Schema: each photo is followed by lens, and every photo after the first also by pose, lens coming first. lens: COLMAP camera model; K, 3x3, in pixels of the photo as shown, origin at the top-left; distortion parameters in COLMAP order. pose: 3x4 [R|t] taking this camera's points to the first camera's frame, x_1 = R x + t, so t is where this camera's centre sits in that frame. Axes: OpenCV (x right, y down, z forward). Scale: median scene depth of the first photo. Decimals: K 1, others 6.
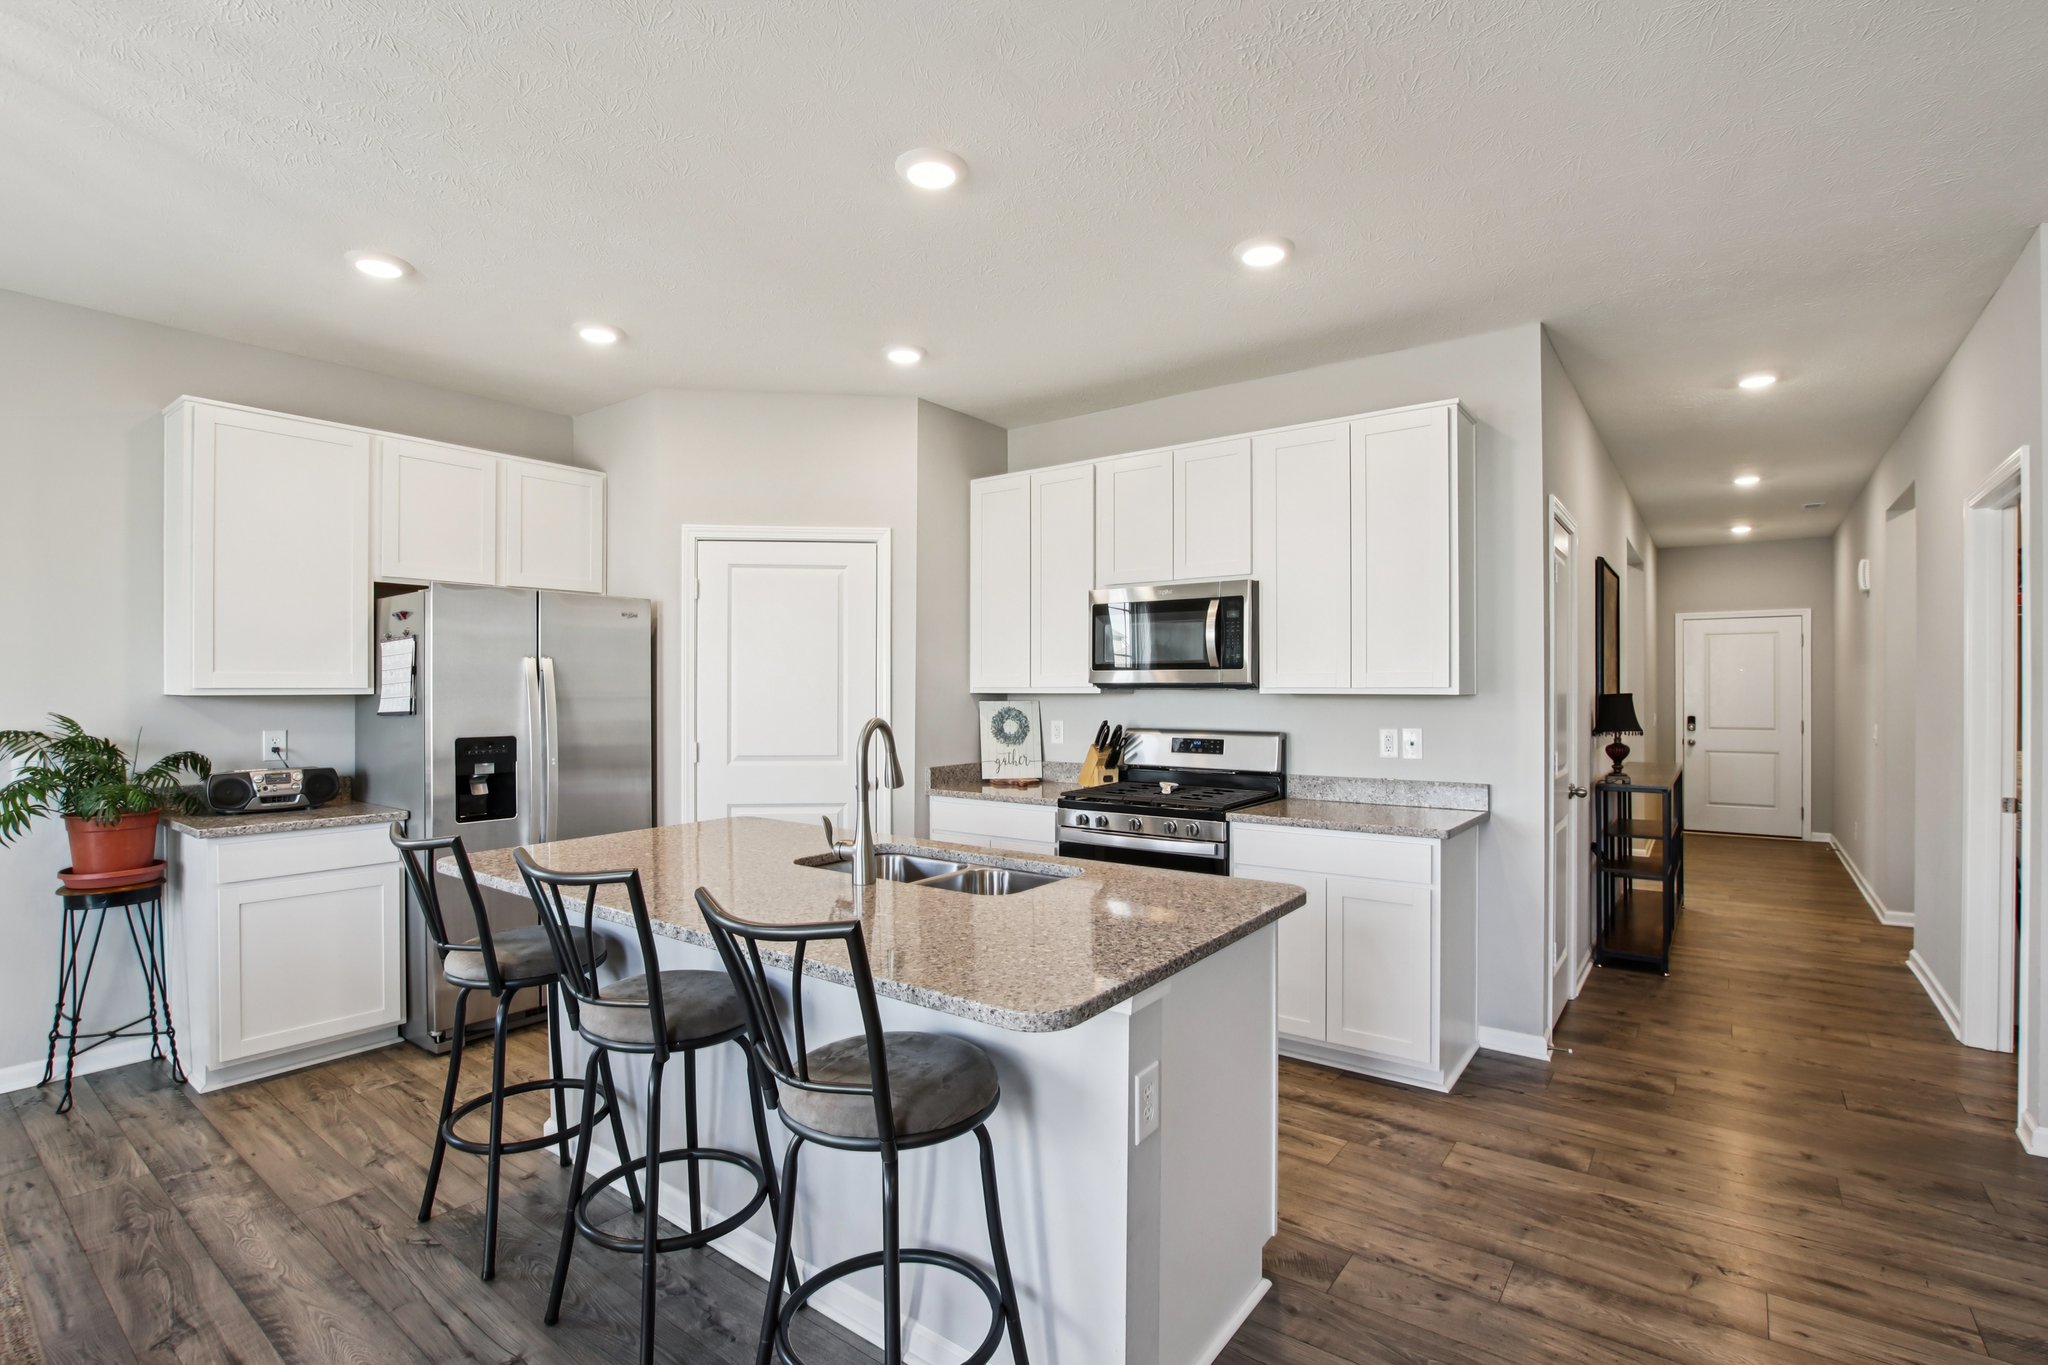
lens RADIAL K [[956.6, 0, 1019.9], [0, 956.6, 685.8], [0, 0, 1]] dist [-0.028195, 0.002304]
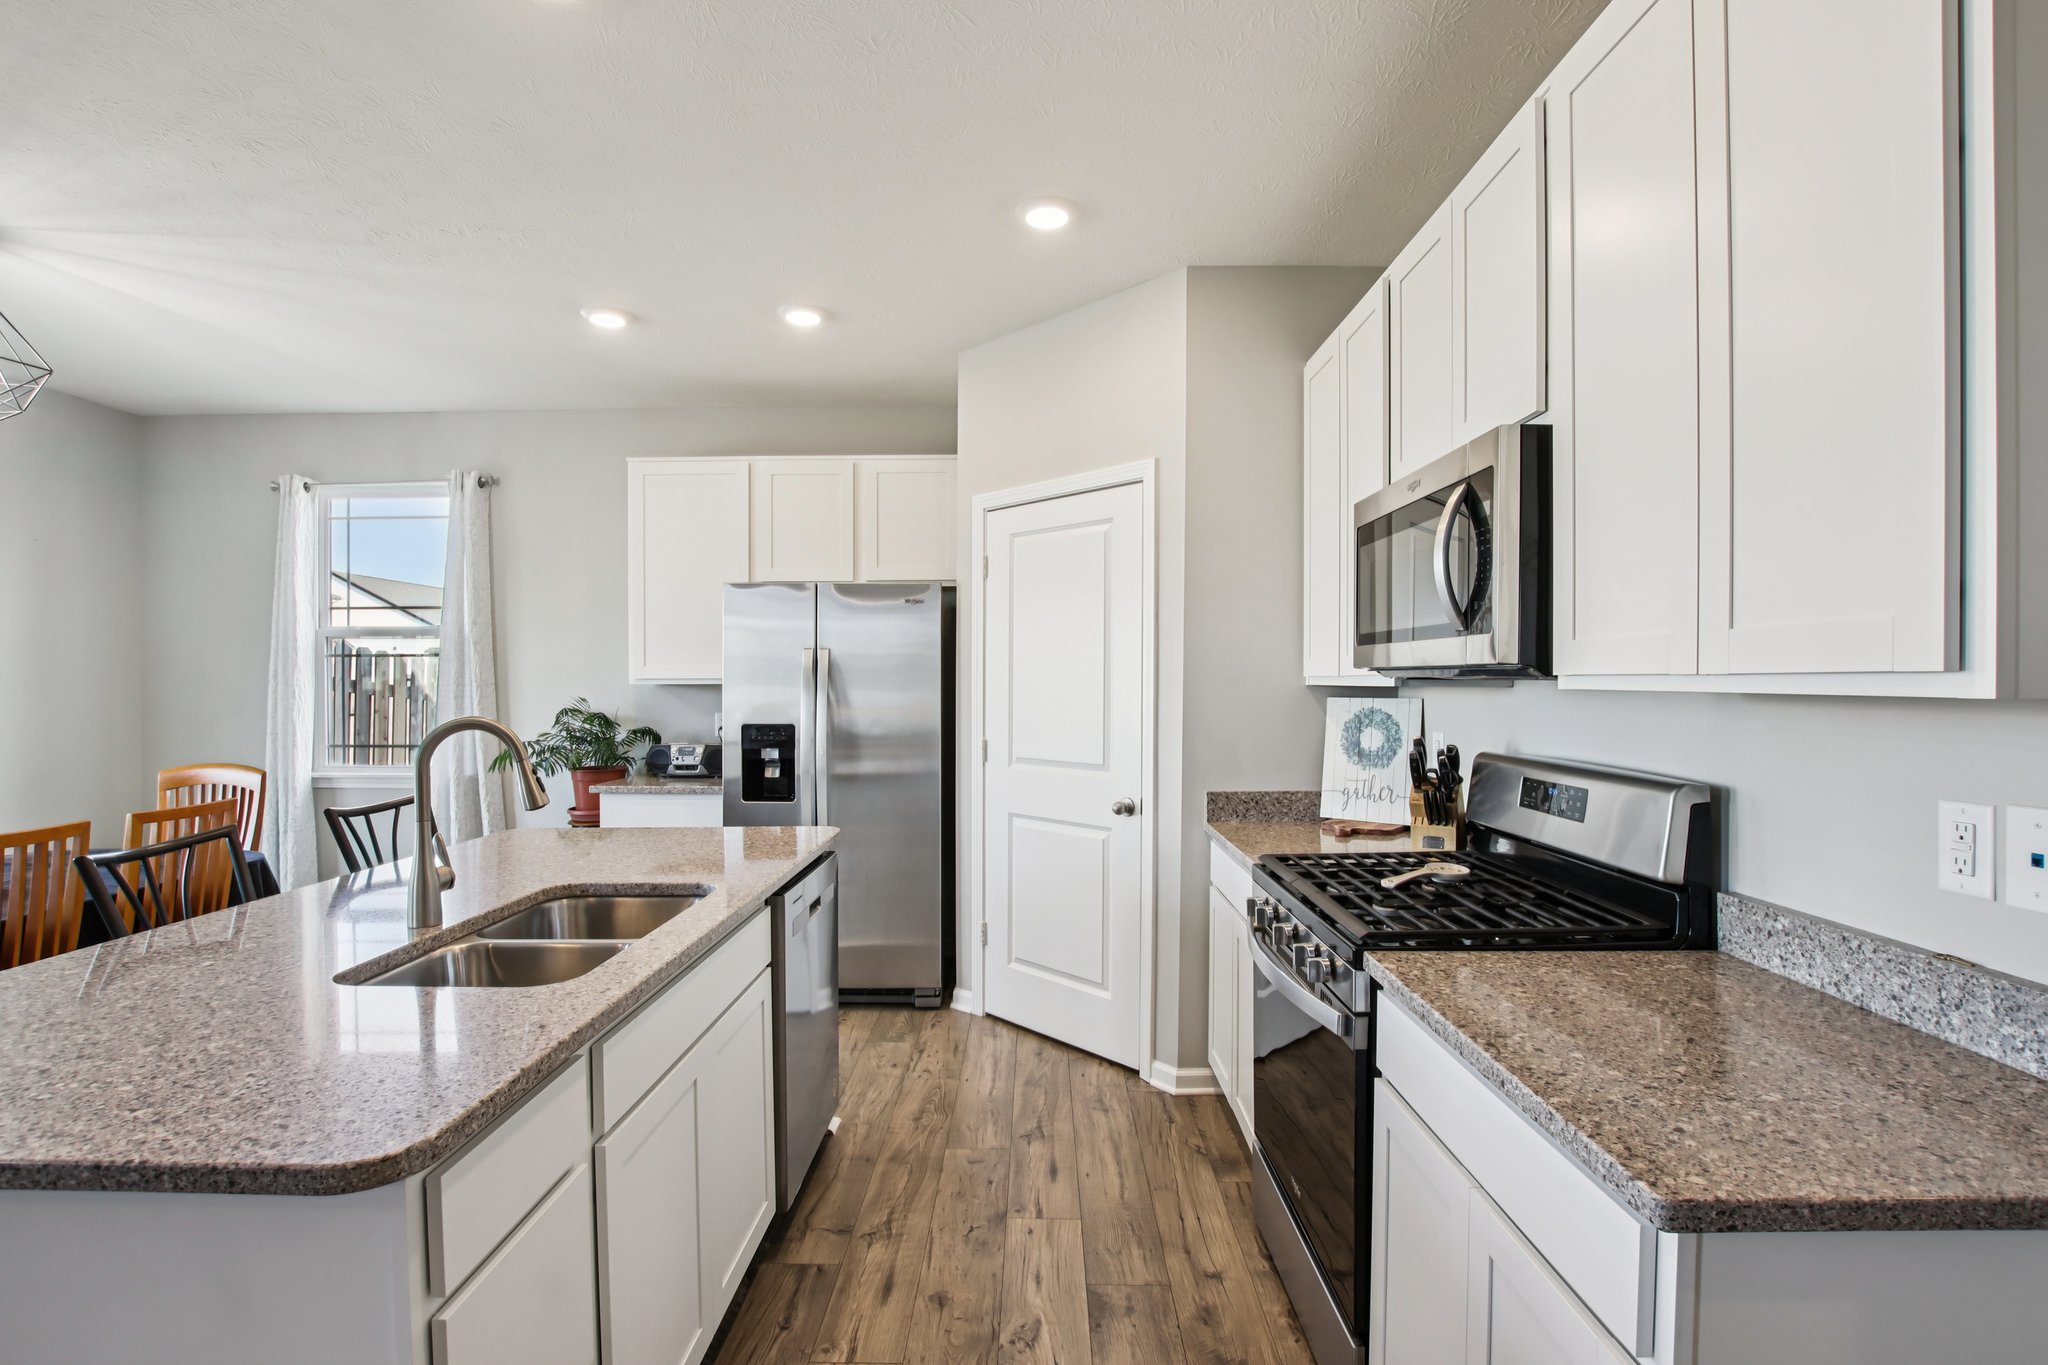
lens RADIAL K [[956.6, 0, 1028.3], [0, 956.6, 685.6], [0, 0, 1]] dist [-0.028195, 0.002304]
pose [[0.591521, 0.005415, -0.806271, 0.454330], [0.004520, 0.999939, 0.010032, 0.000775], [0.806277, -0.009579, 0.591461, 0.563334]]
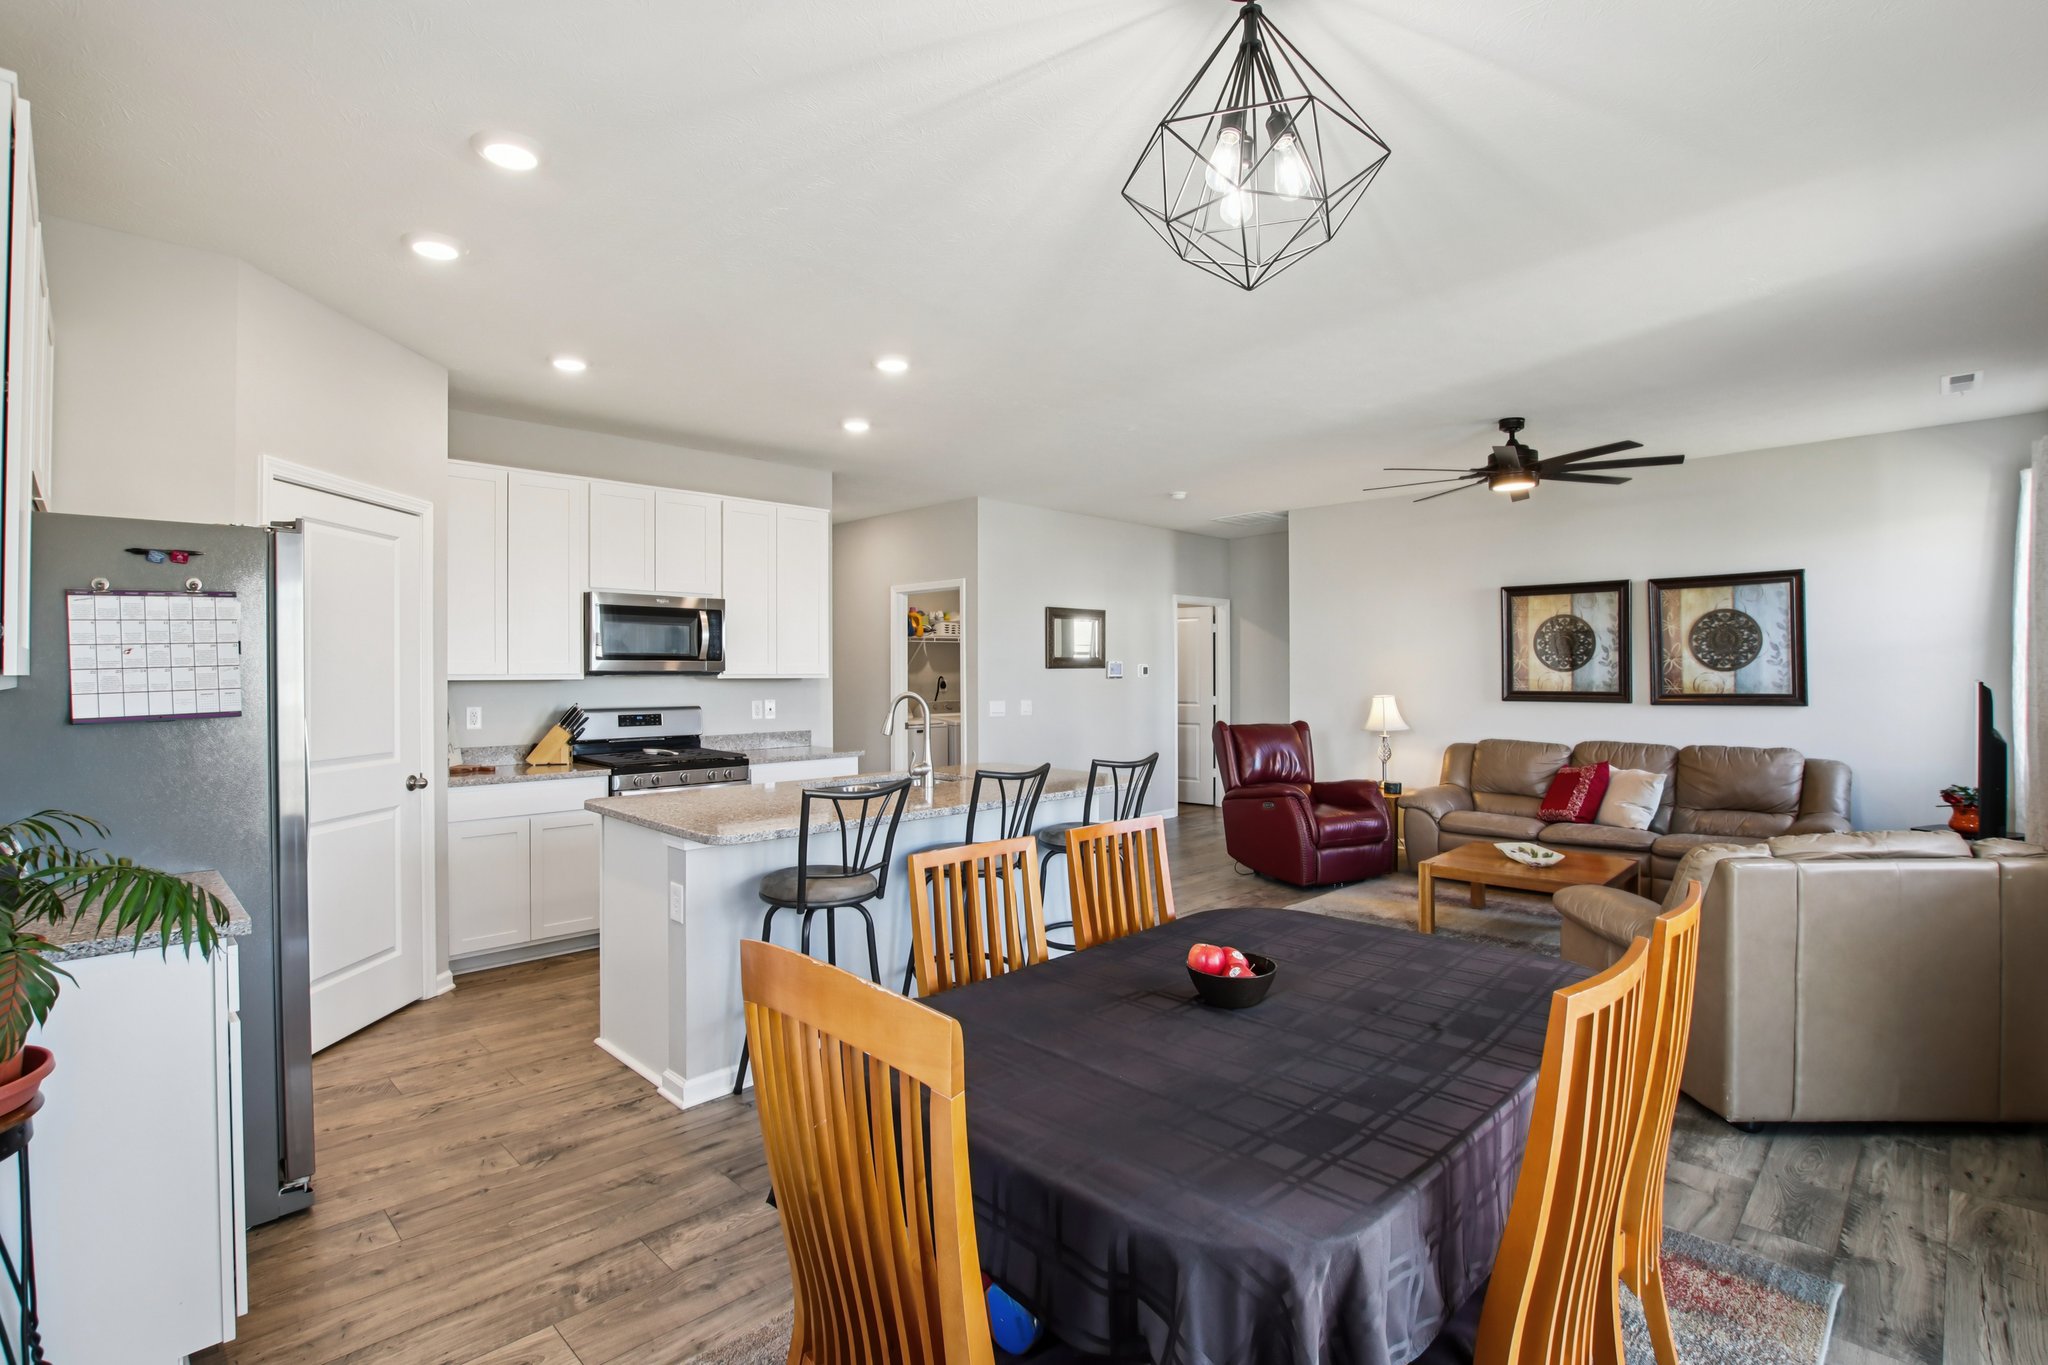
lens RADIAL K [[956.6, 0, 1030.4], [0, 956.6, 666.5], [0, 0, 1]] dist [-0.028195, 0.002304]
pose [[0.134748, 0.008540, 0.990843, -1.101655], [-0.000651, 0.999963, -0.008530, 0.002205], [-0.990880, 0.000505, 0.134749, 0.349955]]
